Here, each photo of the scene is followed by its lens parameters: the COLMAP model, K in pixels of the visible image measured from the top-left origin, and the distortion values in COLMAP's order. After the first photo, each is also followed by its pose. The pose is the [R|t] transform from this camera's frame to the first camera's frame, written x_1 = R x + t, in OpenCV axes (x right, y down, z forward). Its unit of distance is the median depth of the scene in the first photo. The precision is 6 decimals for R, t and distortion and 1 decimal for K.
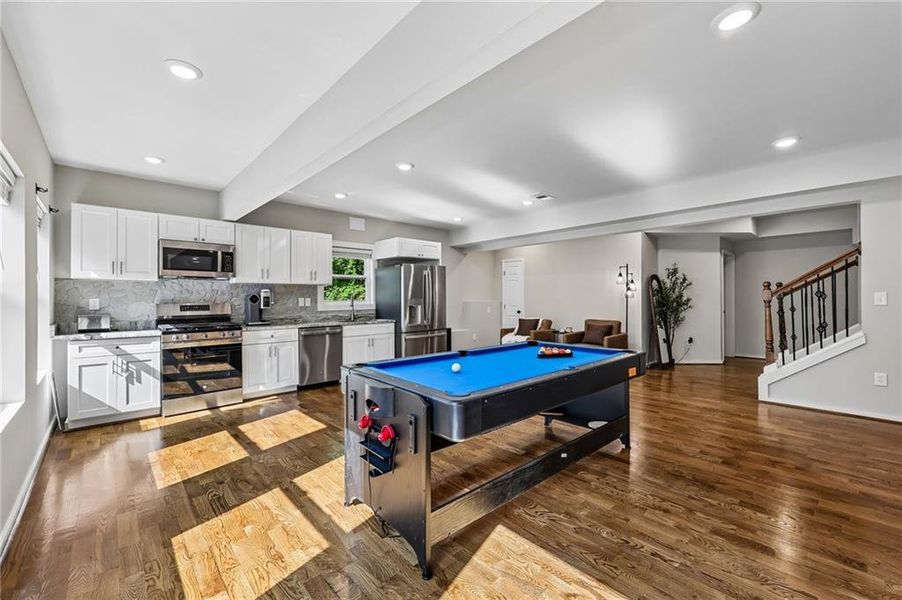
lens RADIAL K [[384.2, 0, 455.4], [0, 384.2, 294.5], [0, 0, 1]] dist [0.001721, -0.000262]
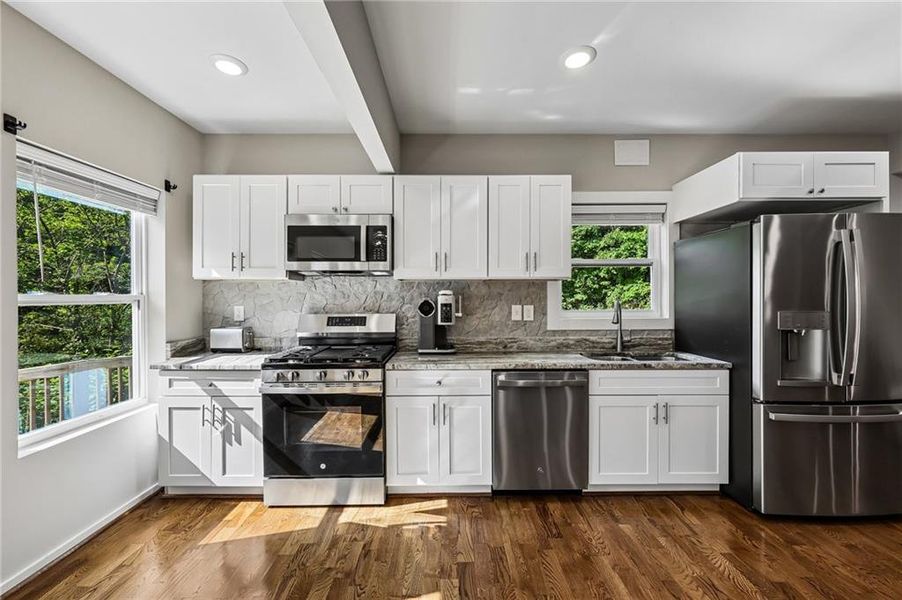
lens RADIAL K [[384.2, 0, 439.3], [0, 384.2, 297.5], [0, 0, 1]] dist [0.001721, -0.000262]
pose [[0.726761, 0.001620, -0.686888, -0.120627], [0.005513, 0.999951, 0.008191, -0.007723], [0.686868, -0.009739, 0.726717, 0.591801]]
